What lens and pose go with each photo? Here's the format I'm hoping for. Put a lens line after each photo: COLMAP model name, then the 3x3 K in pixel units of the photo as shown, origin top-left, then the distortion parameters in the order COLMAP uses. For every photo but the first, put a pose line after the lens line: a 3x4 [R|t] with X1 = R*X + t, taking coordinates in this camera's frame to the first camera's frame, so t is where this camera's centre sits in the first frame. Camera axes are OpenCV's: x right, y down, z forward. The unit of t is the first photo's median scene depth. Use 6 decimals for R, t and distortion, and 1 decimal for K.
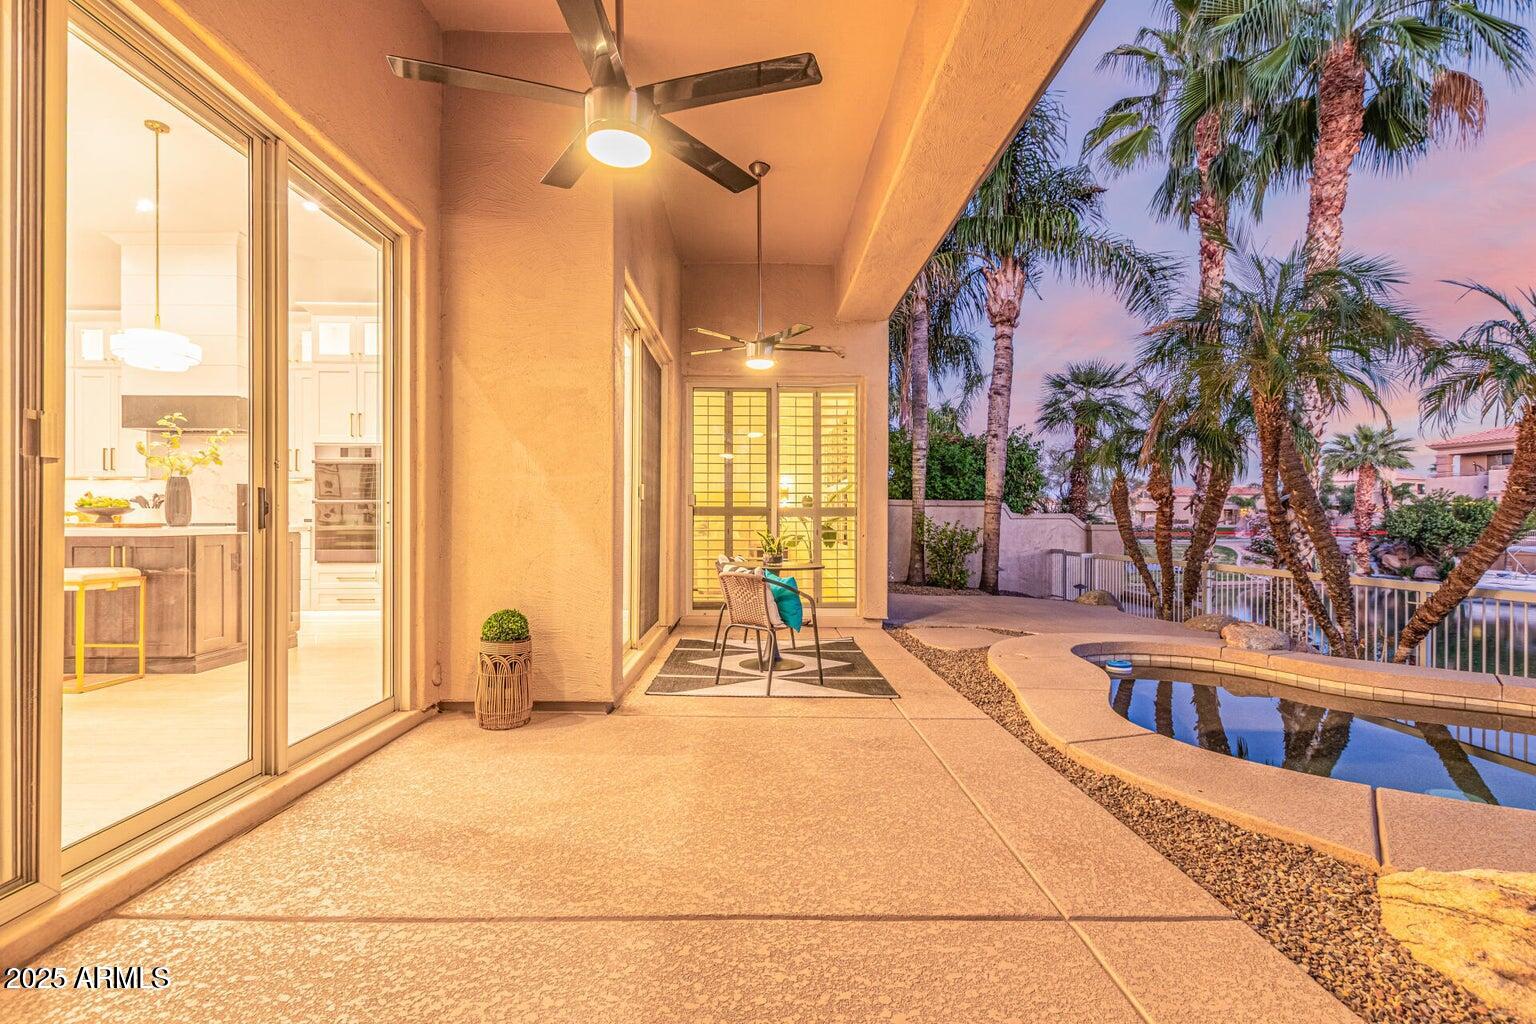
lens RADIAL K [[700.1, 0, 767.0], [0, 700.1, 518.6], [0, 0, 1]] dist [0.003278, -0.000200]
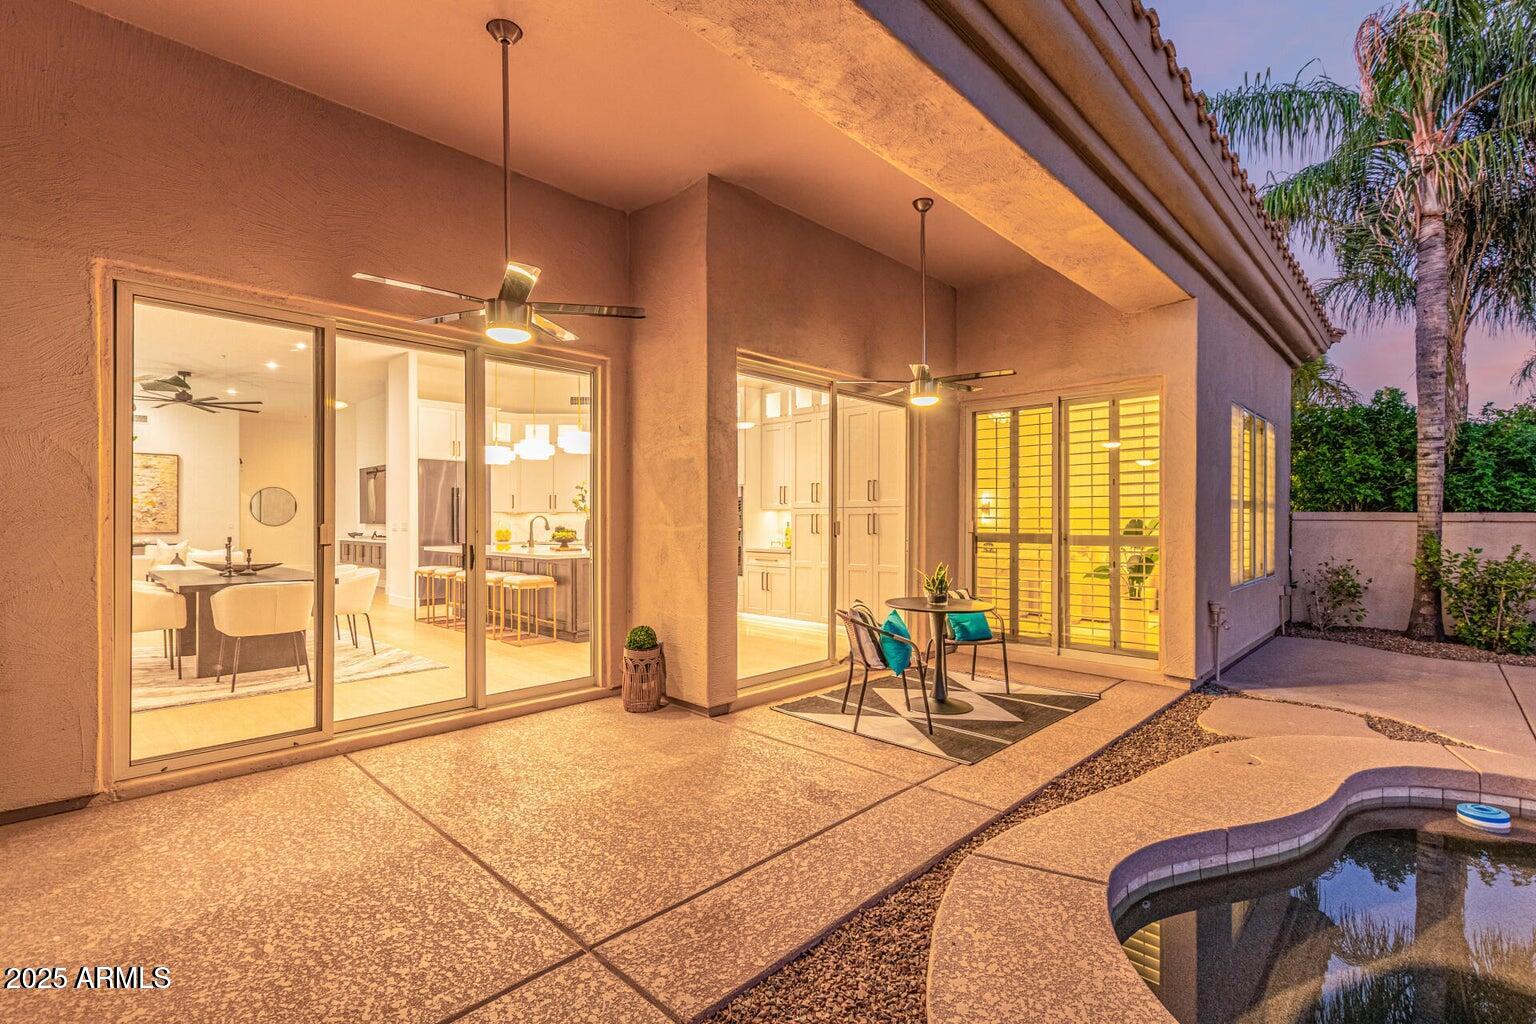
lens RADIAL K [[700.1, 0, 765.5], [0, 700.1, 518.2], [0, 0, 1]] dist [0.003278, -0.000200]
pose [[0.705229, -0.003058, -0.708973, 0.737458], [0.004623, 0.999989, 0.000286, -0.076363], [0.708964, -0.003479, 0.705236, 0.192303]]
